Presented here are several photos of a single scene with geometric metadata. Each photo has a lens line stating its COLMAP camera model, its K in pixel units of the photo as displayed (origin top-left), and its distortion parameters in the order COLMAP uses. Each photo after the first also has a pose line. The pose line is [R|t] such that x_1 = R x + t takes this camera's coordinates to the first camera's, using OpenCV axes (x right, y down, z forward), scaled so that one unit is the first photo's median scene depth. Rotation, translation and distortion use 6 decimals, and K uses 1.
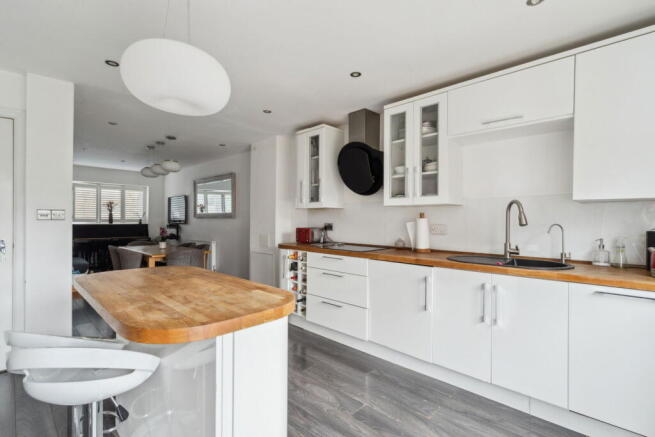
lens RADIAL K [[306.4, 0, 325.2], [0, 306.4, 218.9], [0, 0, 1]] dist [-0.000354, 0.000798]
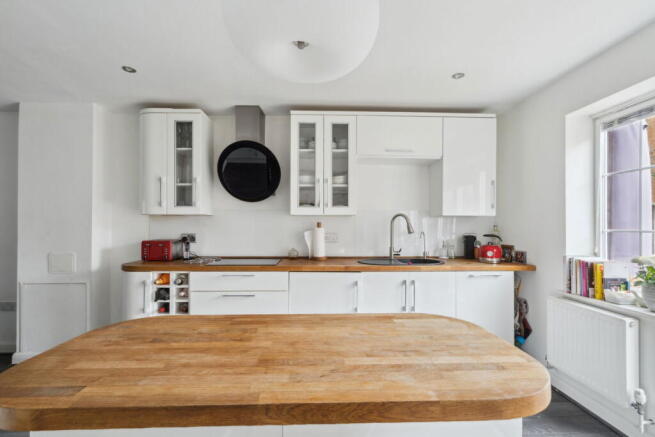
lens RADIAL K [[306.4, 0, 324.1], [0, 306.4, 223.5], [0, 0, 1]] dist [-0.000354, 0.000798]
pose [[0.691965, 0.008037, 0.721887, -0.424082], [0.000586, 0.999931, -0.011695, -0.003321], [-0.721931, 0.008515, 0.691912, 0.261309]]
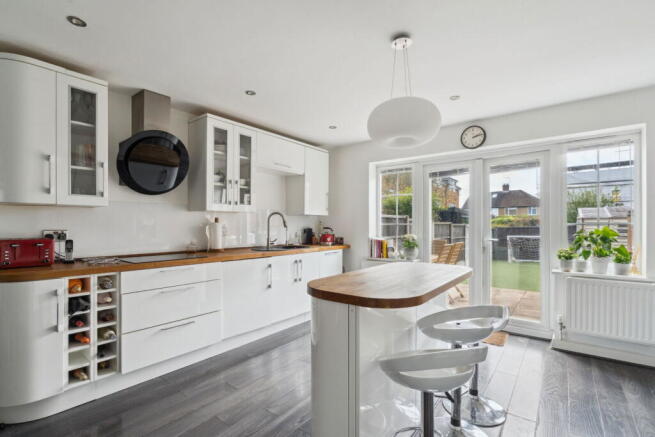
lens RADIAL K [[306.4, 0, 327.5], [0, 306.4, 222.6], [0, 0, 1]] dist [-0.000354, 0.000798]
pose [[-0.105768, 0.005092, 0.994378, -0.867063], [0.000925, 0.999987, -0.005022, 0.004736], [-0.994390, 0.000389, -0.105771, 0.703534]]
